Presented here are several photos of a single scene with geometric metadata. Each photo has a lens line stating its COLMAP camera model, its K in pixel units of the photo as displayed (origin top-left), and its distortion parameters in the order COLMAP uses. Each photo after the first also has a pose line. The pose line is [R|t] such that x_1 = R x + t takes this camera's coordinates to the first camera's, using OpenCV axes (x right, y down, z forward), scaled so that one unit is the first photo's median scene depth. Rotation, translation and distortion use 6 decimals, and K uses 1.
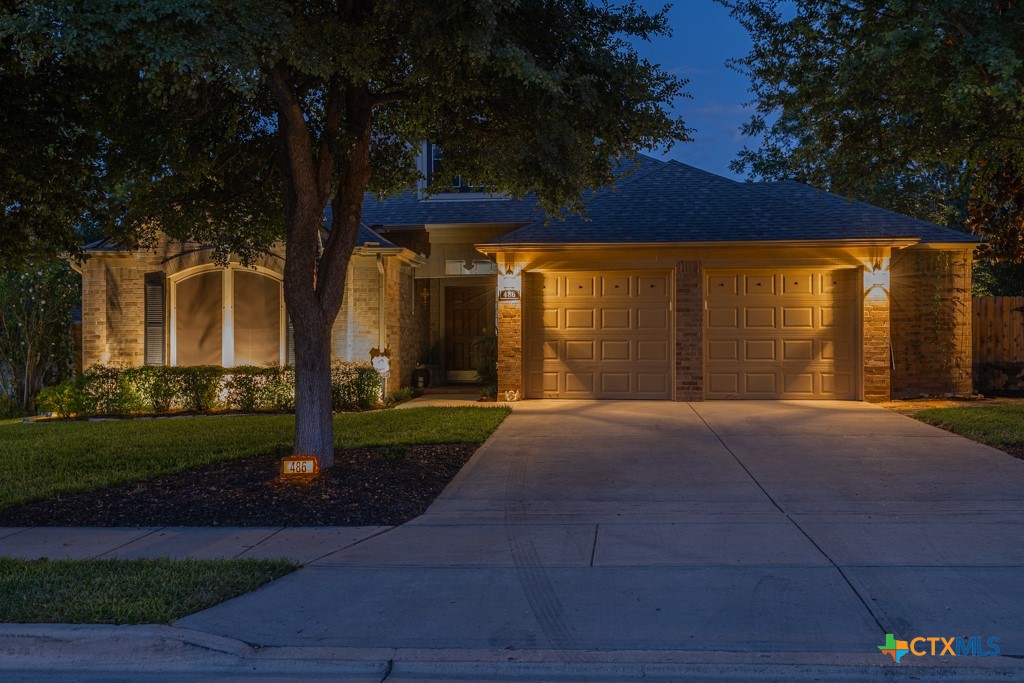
lens RADIAL K [[977.2, 0, 512.2], [0, 977.2, 341.3], [0, 0, 1]] dist [-0.004978, 0.000000]
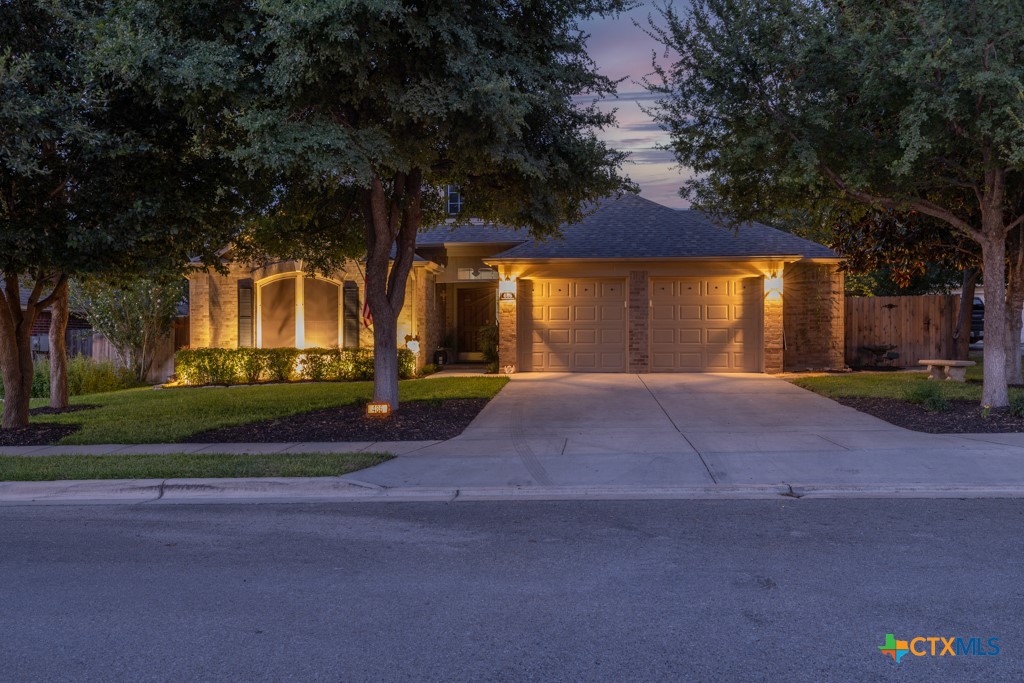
lens RADIAL K [[828.6, 0, 513.5], [0, 828.6, 340.7], [0, 0, 1]] dist [0.010990, 0.001366]
pose [[0.999937, -0.000013, 0.011182, -0.008186], [-0.000112, 0.999938, 0.011149, 0.002329], [-0.011182, -0.011150, 0.999875, -0.170421]]
